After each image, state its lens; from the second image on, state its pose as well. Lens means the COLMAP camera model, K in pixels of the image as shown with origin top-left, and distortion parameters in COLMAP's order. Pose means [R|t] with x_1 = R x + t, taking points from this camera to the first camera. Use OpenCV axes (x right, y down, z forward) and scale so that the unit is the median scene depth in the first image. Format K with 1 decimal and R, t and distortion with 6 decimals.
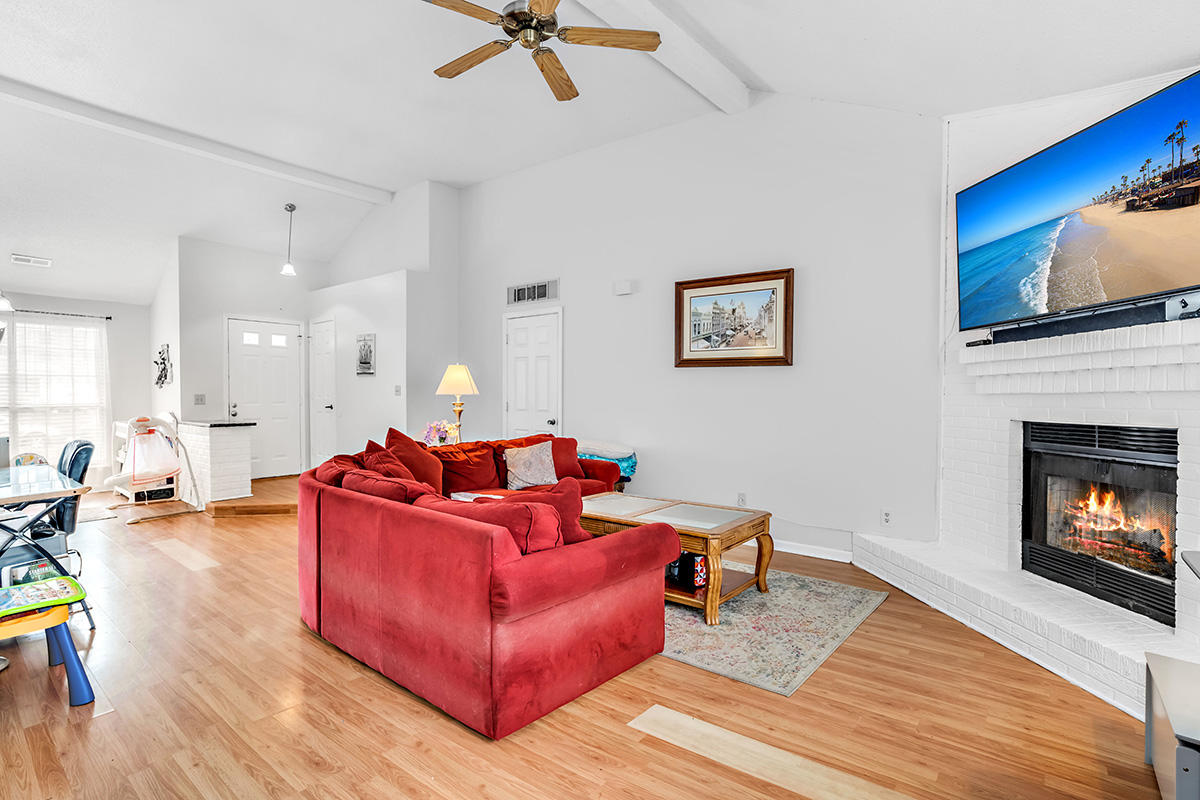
lens RADIAL K [[576.2, 0, 598.3], [0, 576.2, 385.2], [0, 0, 1]] dist [-0.048329, 0.000486]
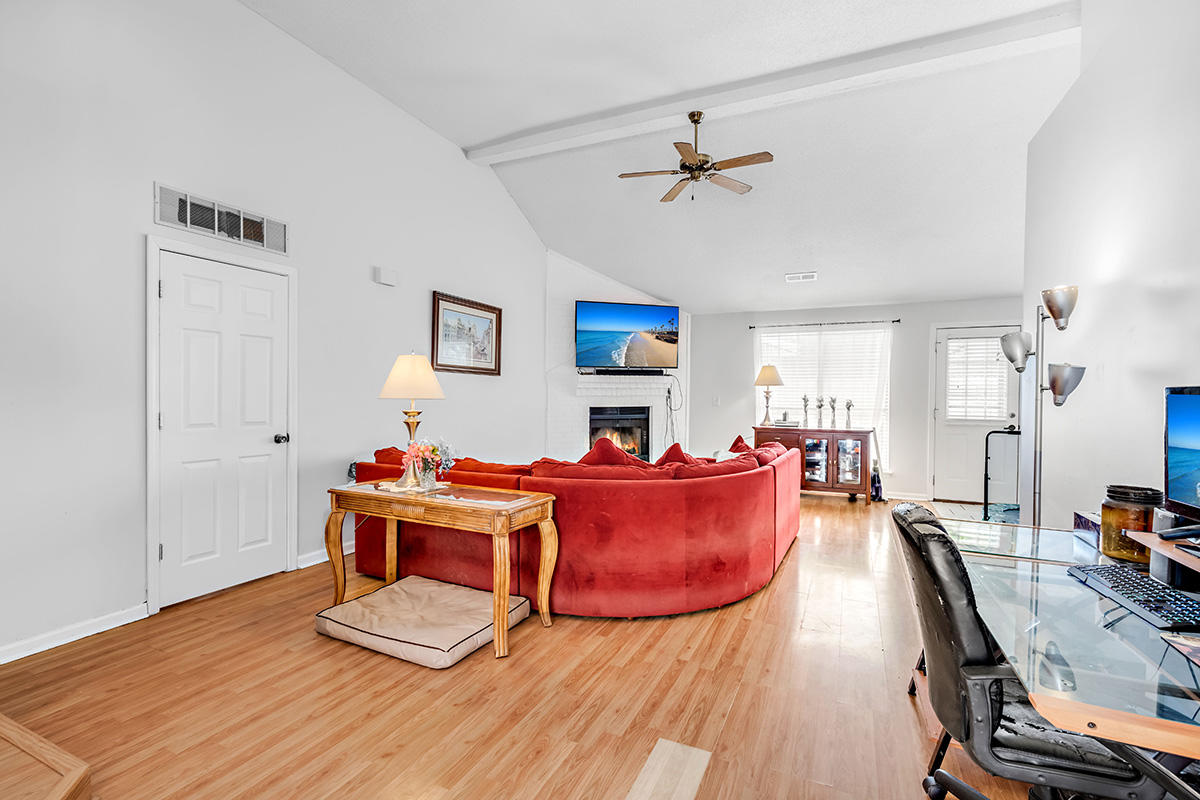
lens RADIAL K [[540.8, 0, 600.0], [0, 540.8, 400.0], [0, 0, 1]] dist [-0.000009, 0.000120]
pose [[-0.241452, -0.013456, 0.970319, -1.027227], [-0.021366, 0.999735, 0.008547, 0.007717], [-0.970177, -0.018668, -0.241676, 1.067880]]
